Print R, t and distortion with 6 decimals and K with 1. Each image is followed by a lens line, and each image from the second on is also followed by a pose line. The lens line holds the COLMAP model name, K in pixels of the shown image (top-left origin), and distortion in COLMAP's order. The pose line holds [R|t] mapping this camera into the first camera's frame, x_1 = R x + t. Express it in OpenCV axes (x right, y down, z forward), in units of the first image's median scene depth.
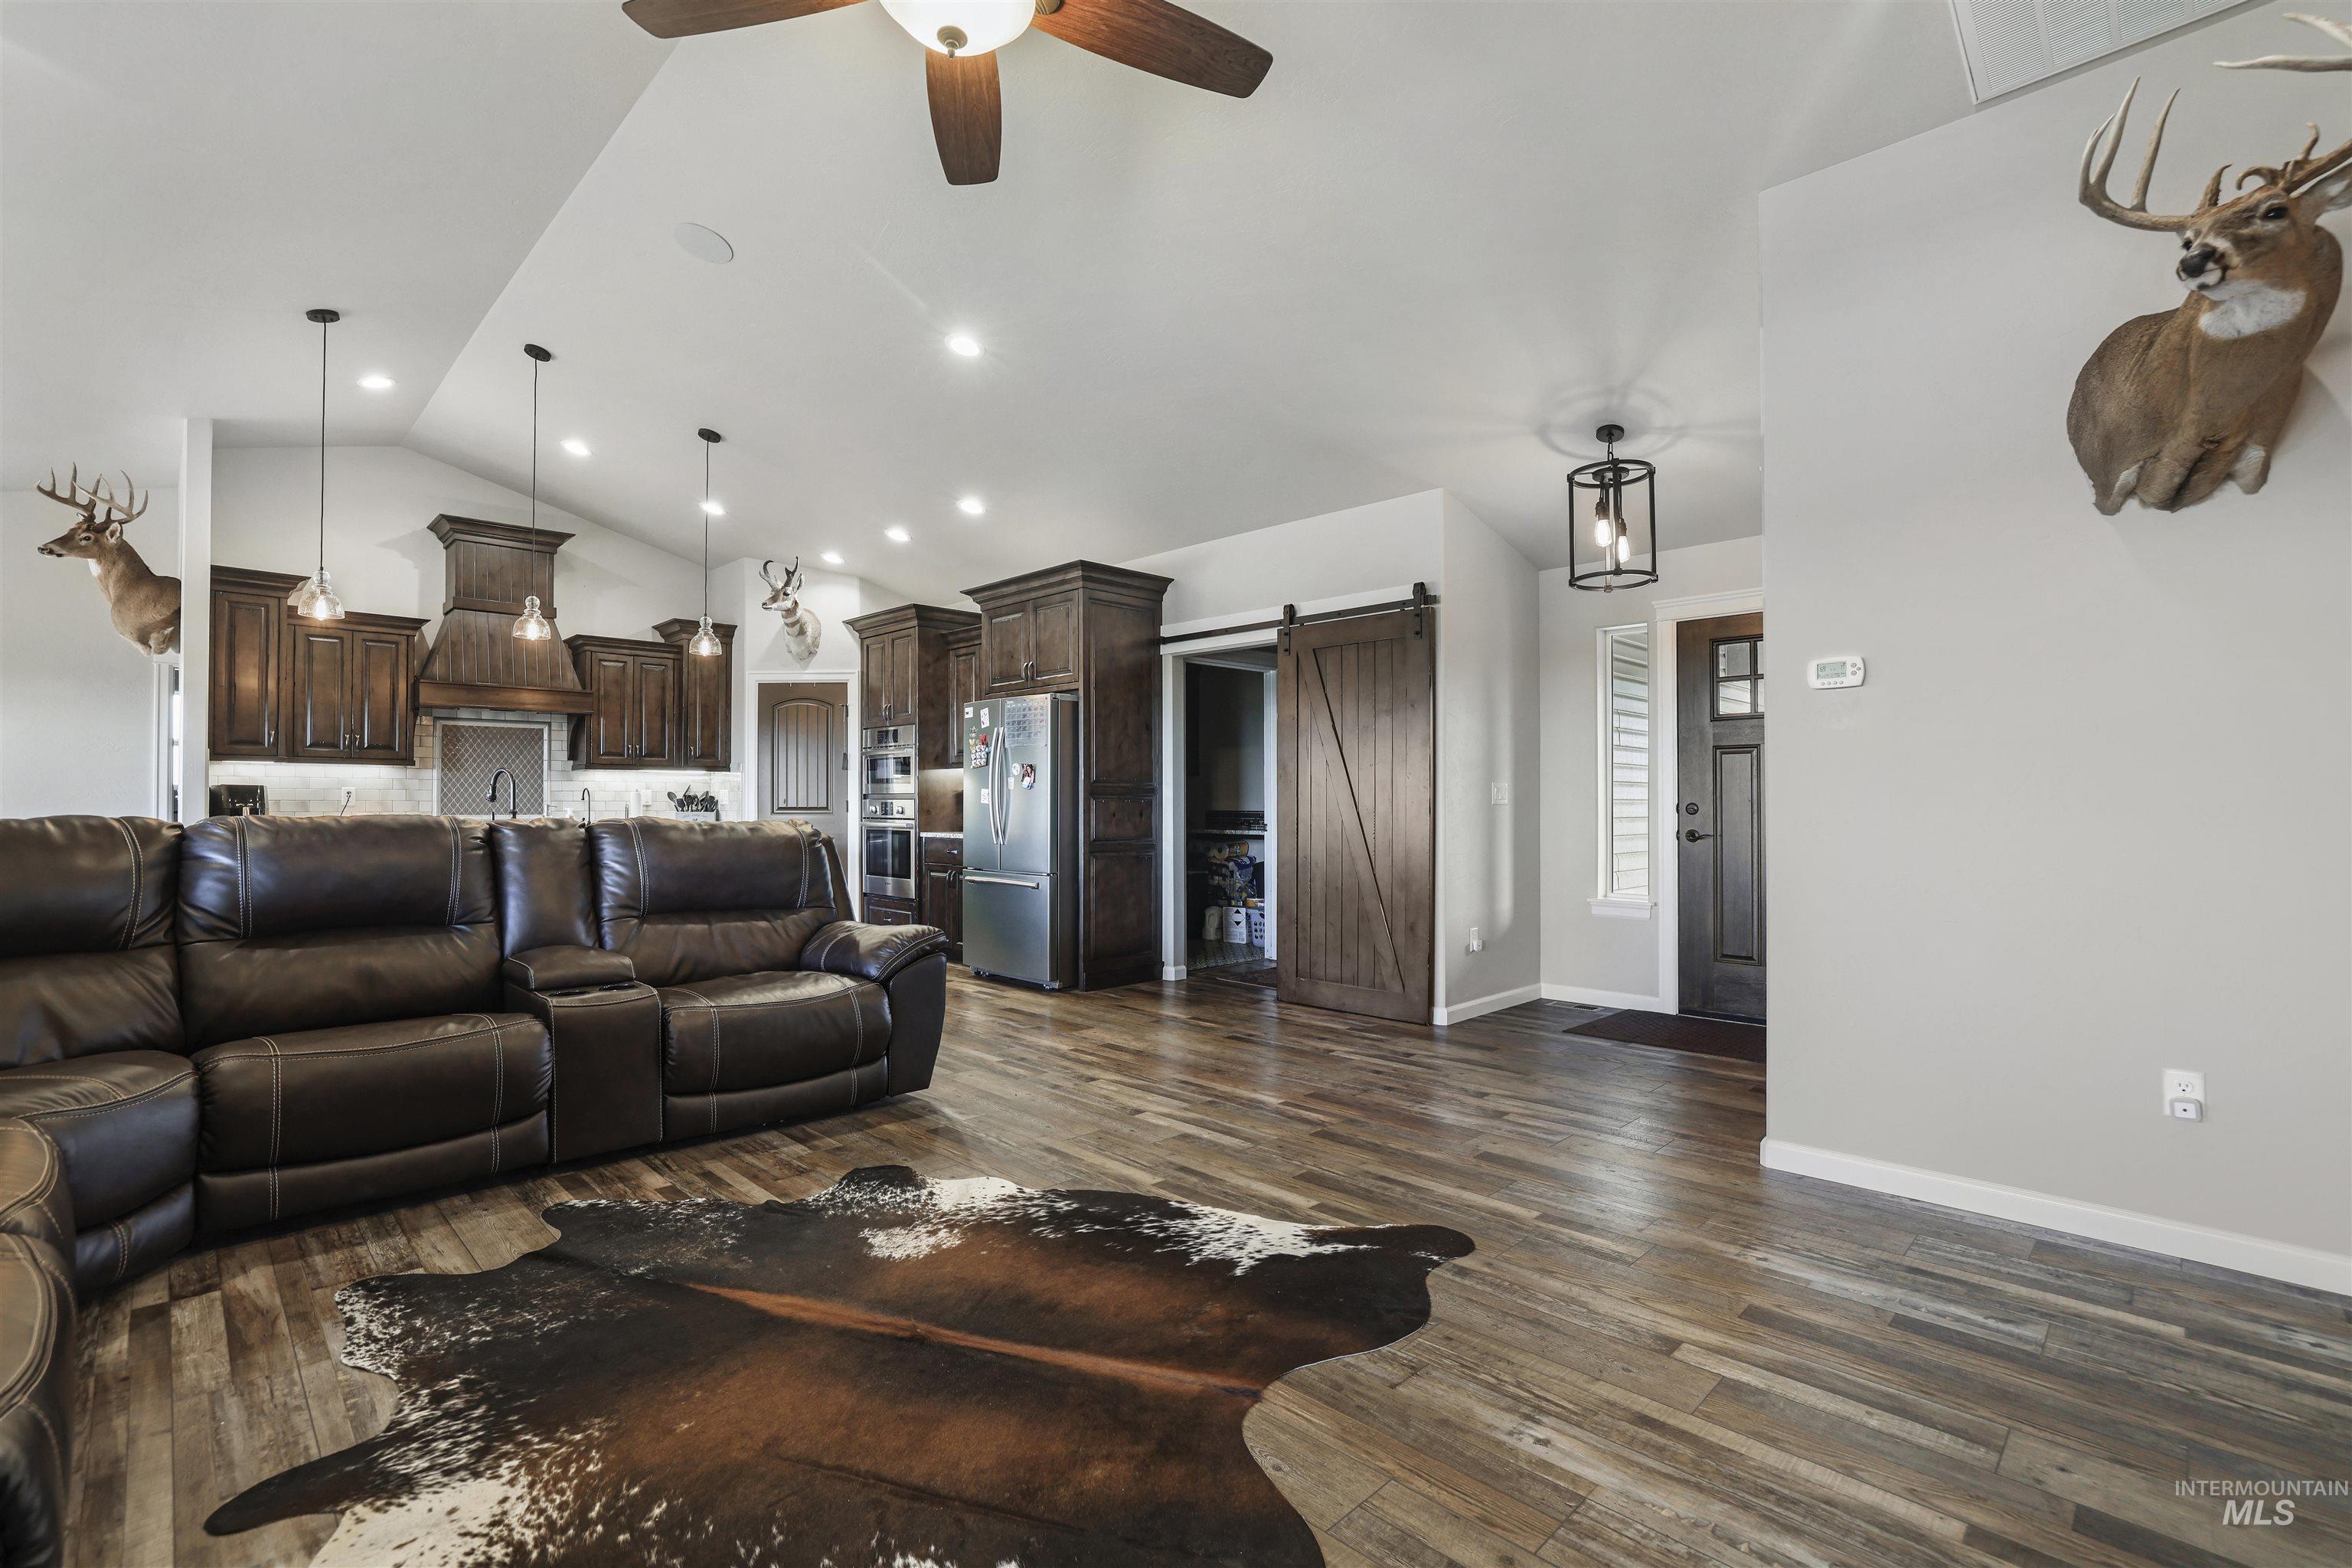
lens RADIAL K [[1040.4, 0, 1141.3], [0, 1040.4, 798.7], [0, 0, 1]] dist [-0.043005, 0.018898]
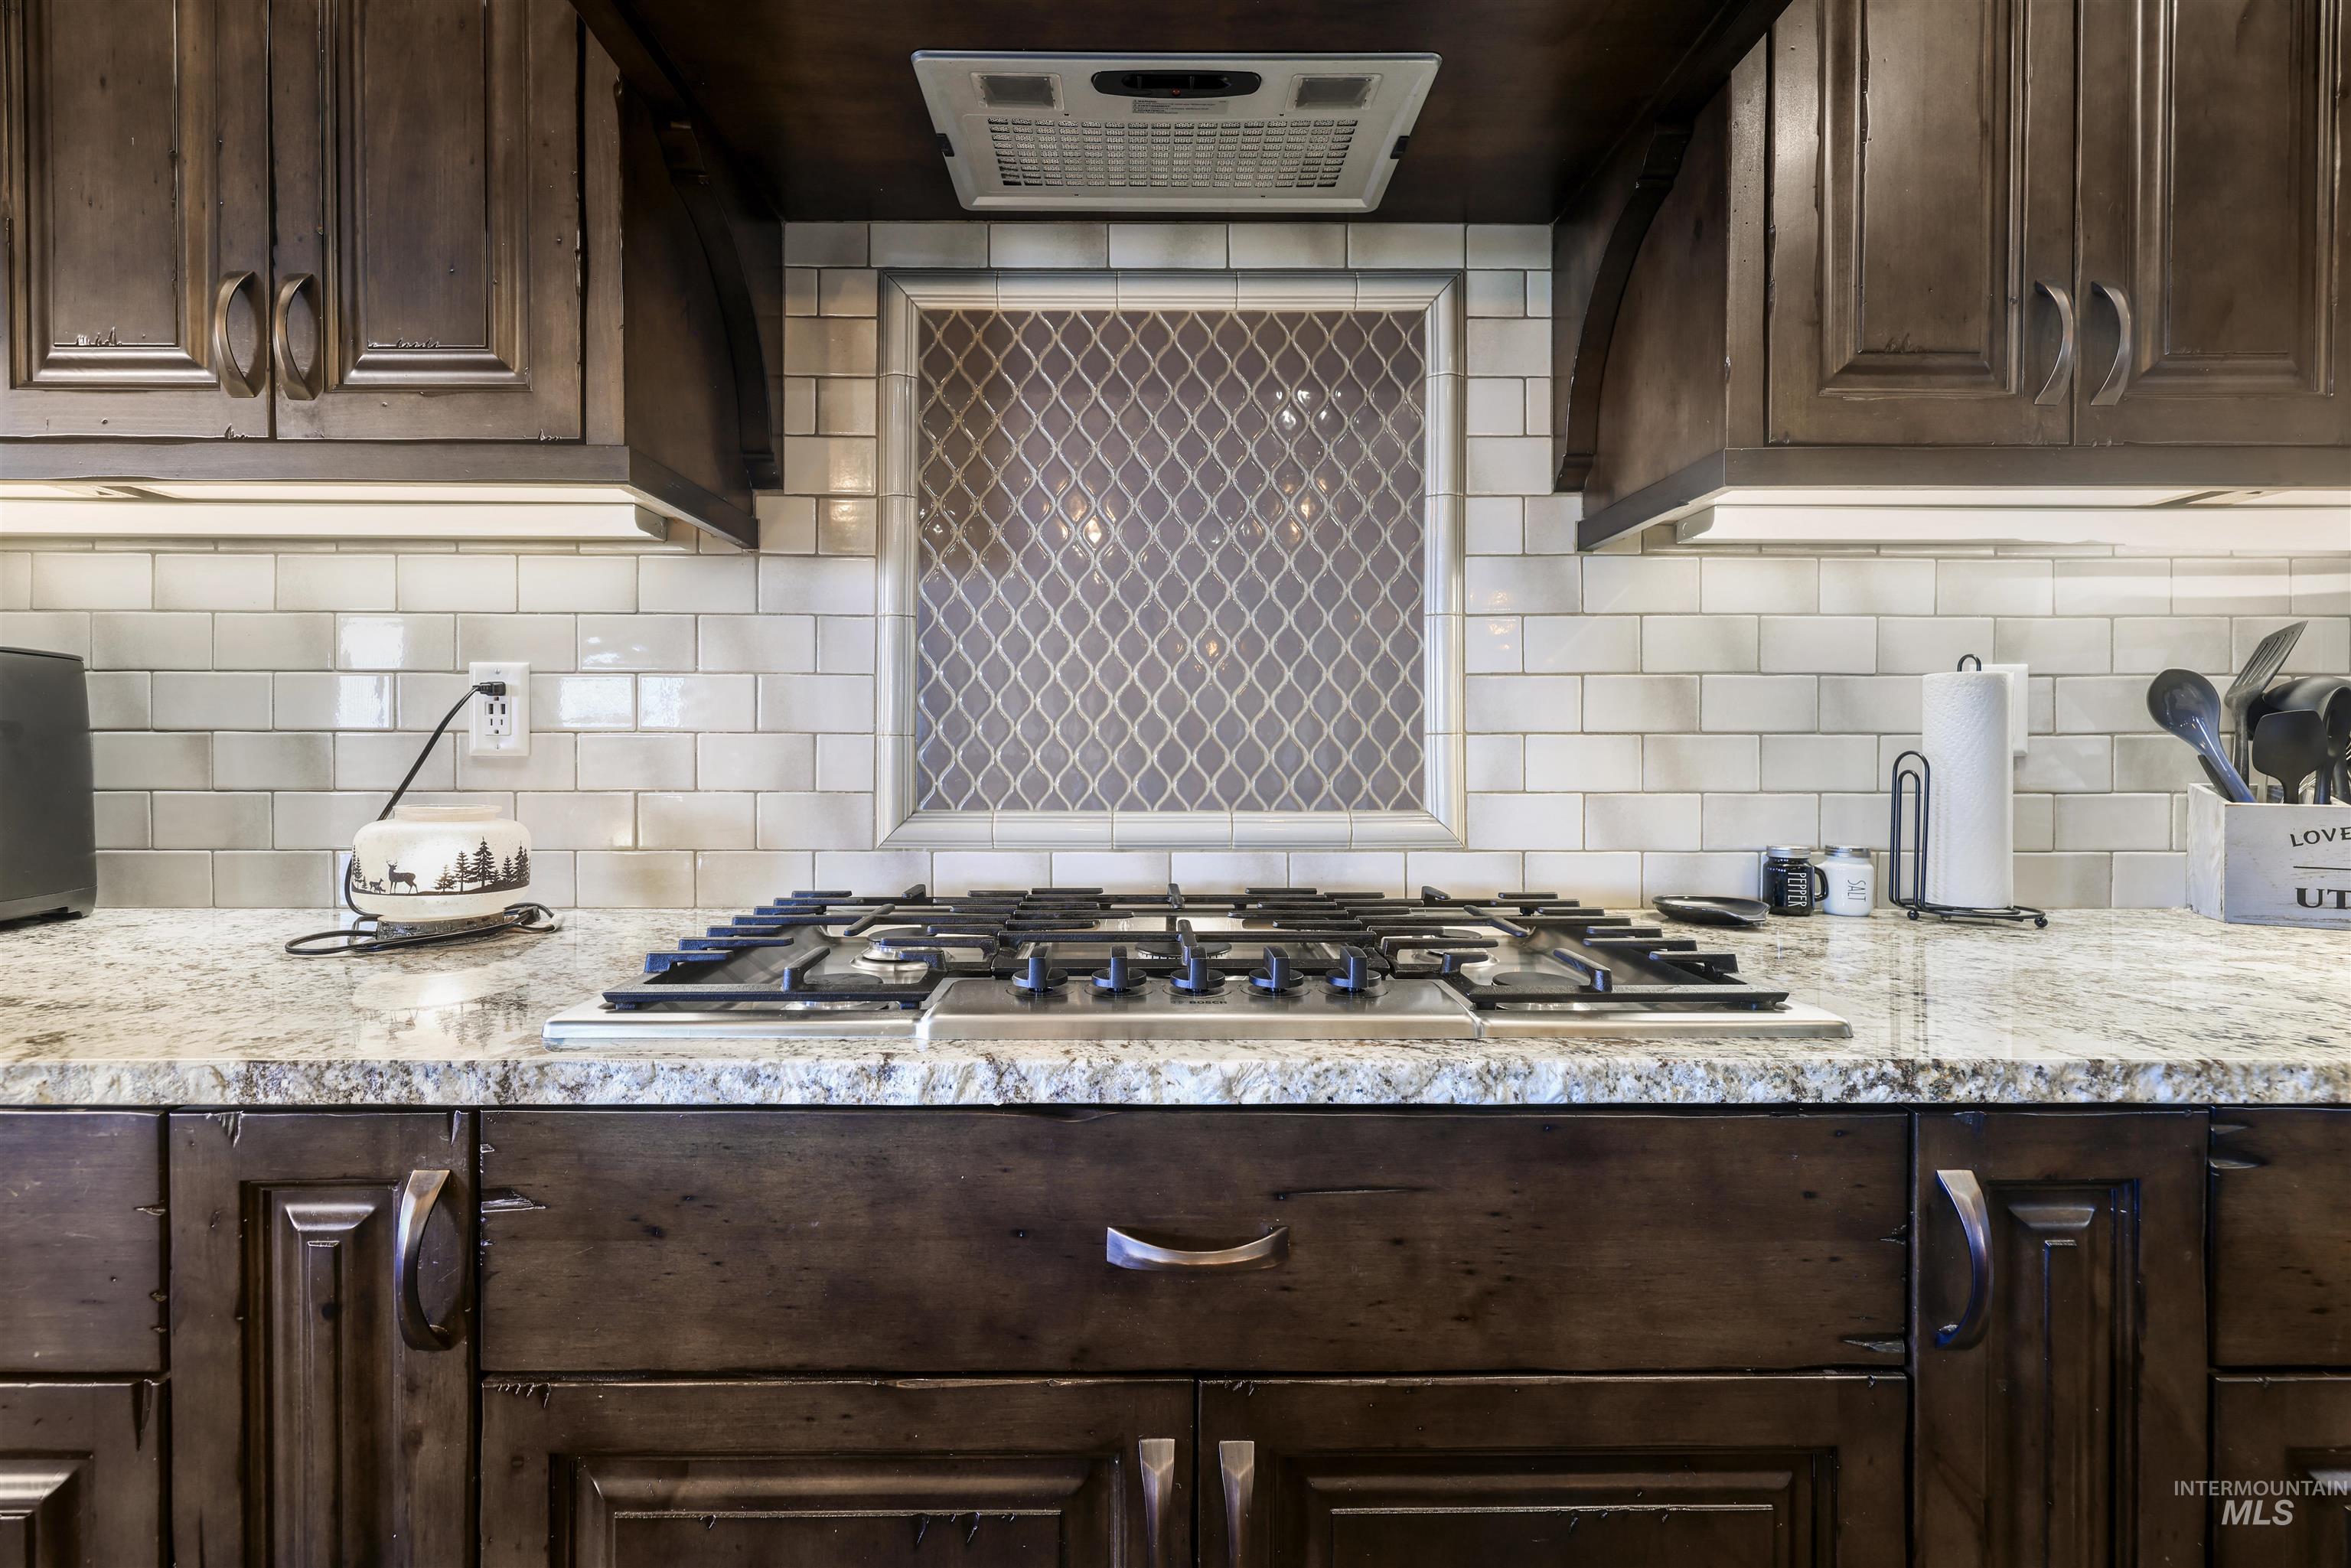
lens RADIAL K [[1010.7, 0, 1169.9], [0, 1010.7, 760.8], [0, 0, 1]] dist [0.003872, 0.000614]
pose [[0.734204, 0.007373, -0.678889, -1.056849], [0.002831, 0.999899, 0.013921, 0.009479], [0.678923, -0.012142, 0.734109, 1.795441]]
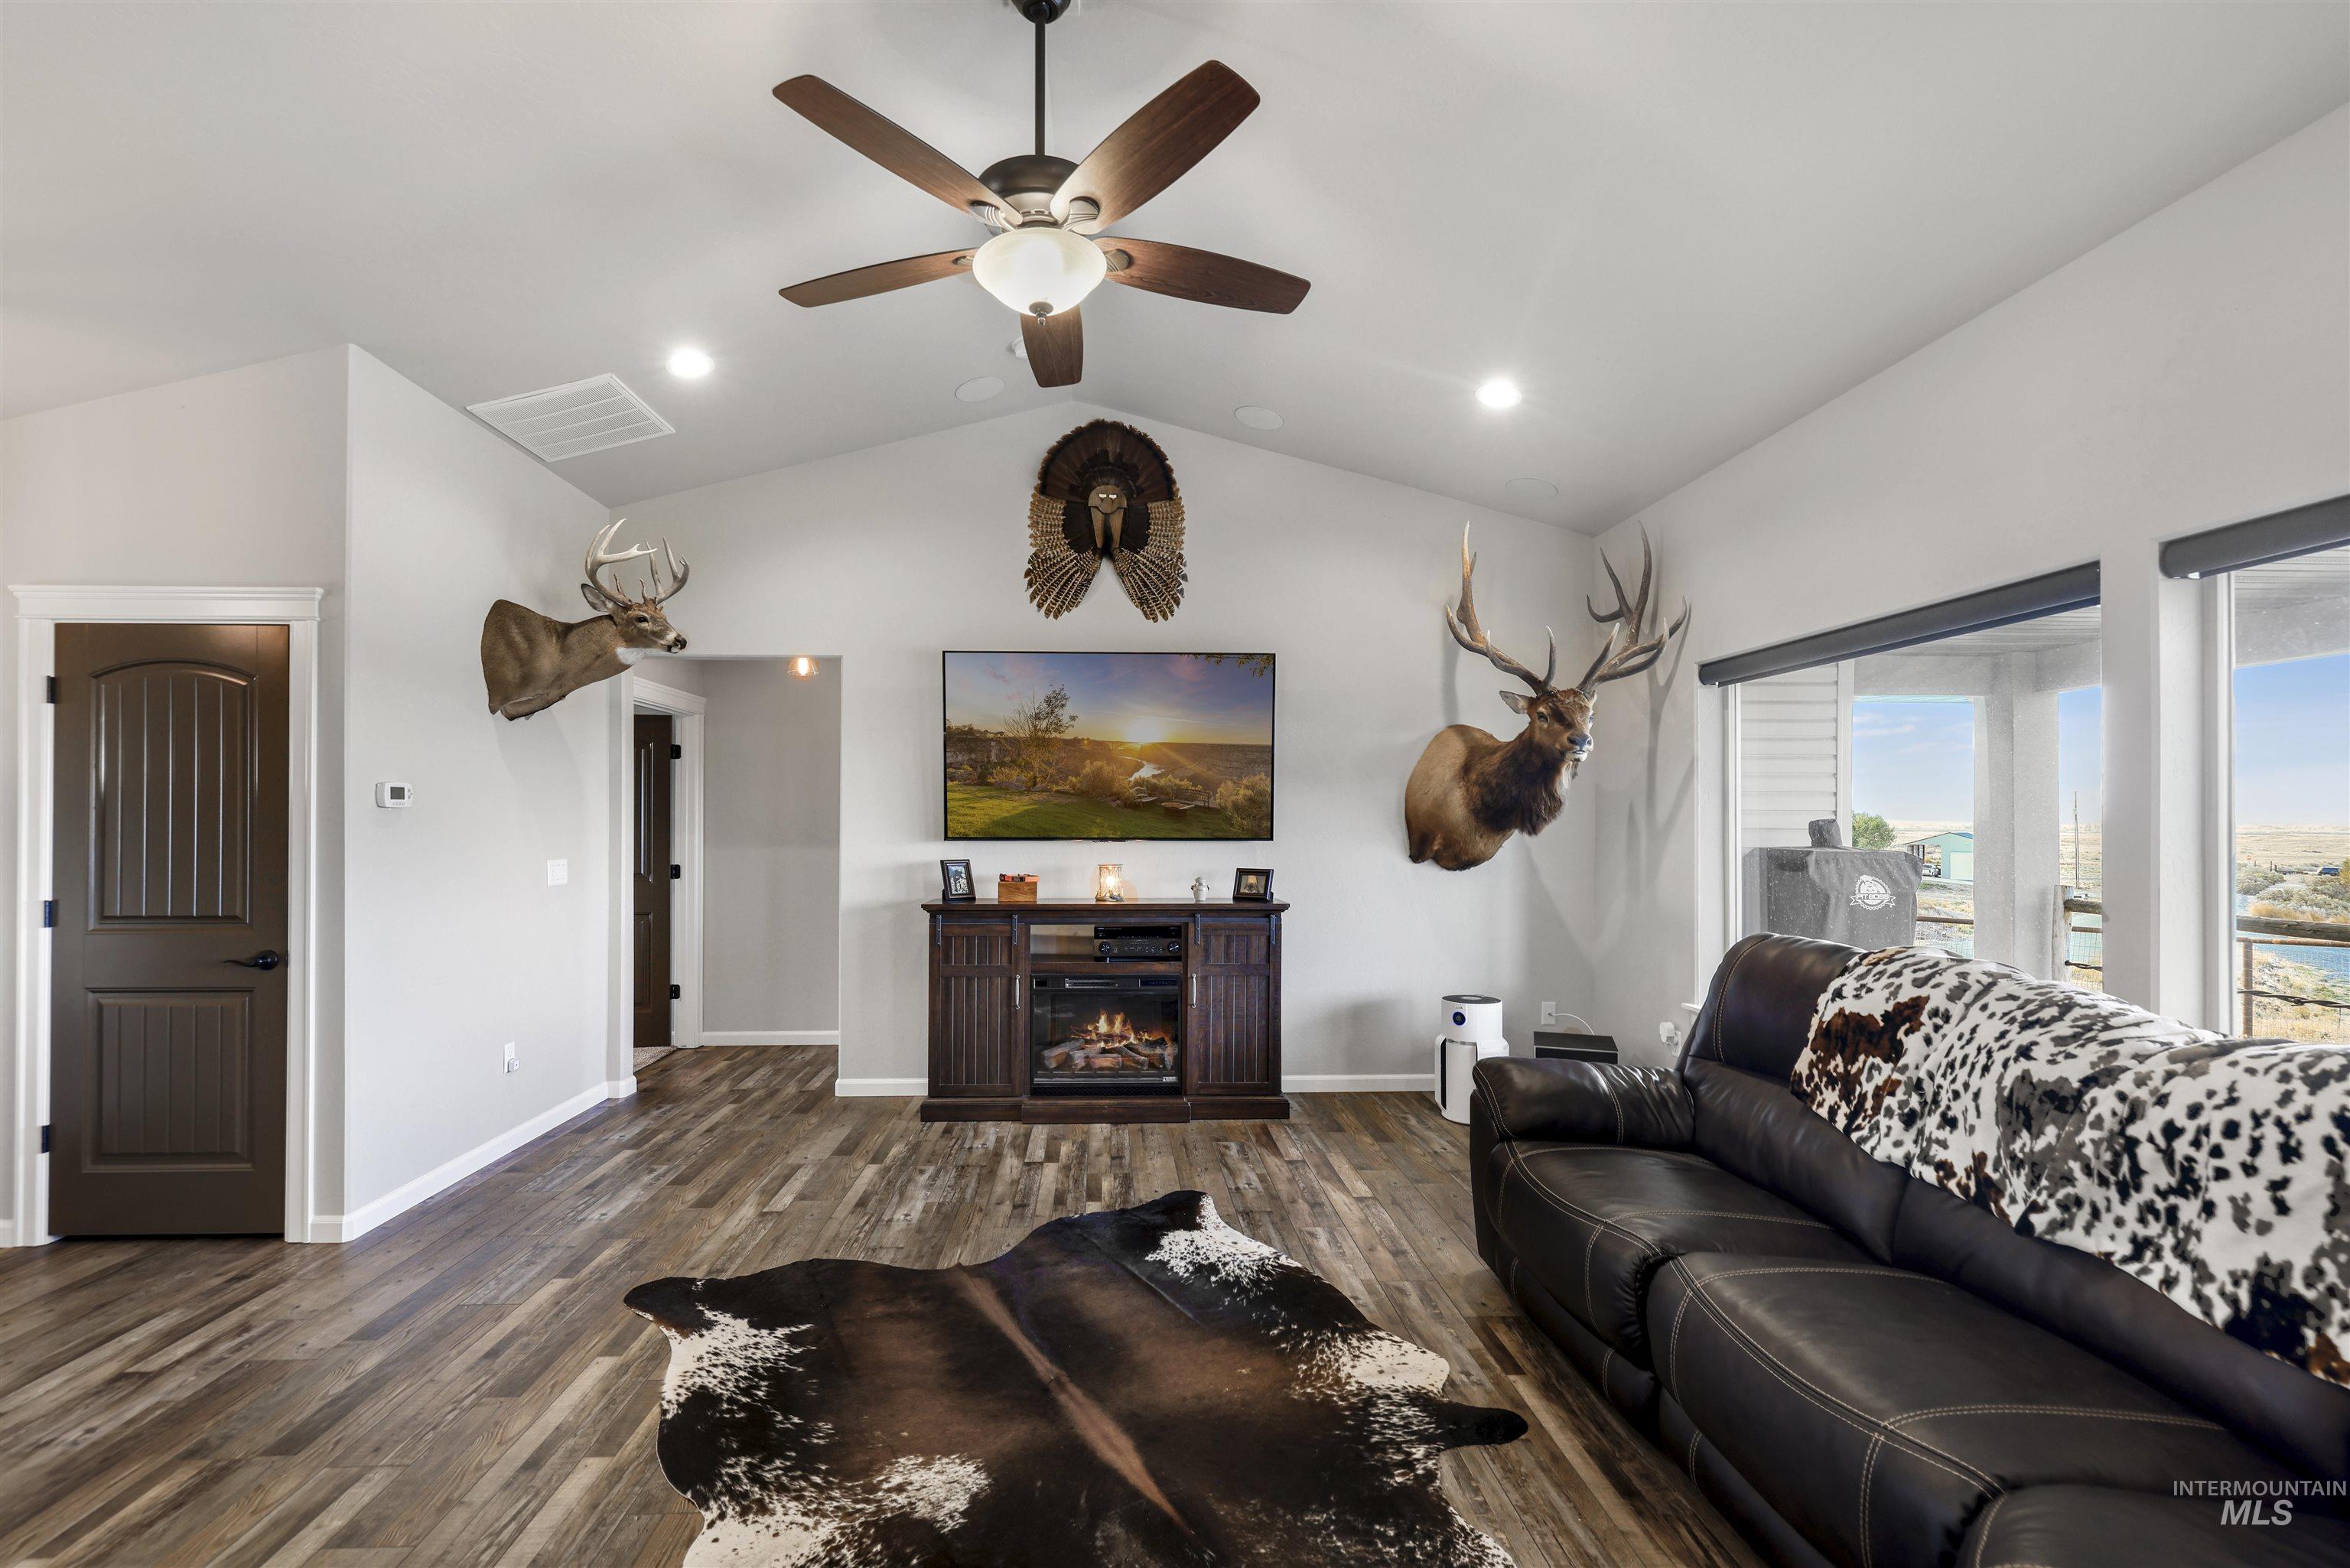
lens RADIAL K [[1027.3, 0, 1144.4], [0, 1027.3, 818.7], [0, 0, 1]] dist [0.003711, 0.000542]
pose [[-0.748775, 0.000609, 0.662824, -0.638895], [-0.005983, 0.999953, -0.007678, -0.074164], [-0.662797, -0.009715, -0.748736, 1.071370]]
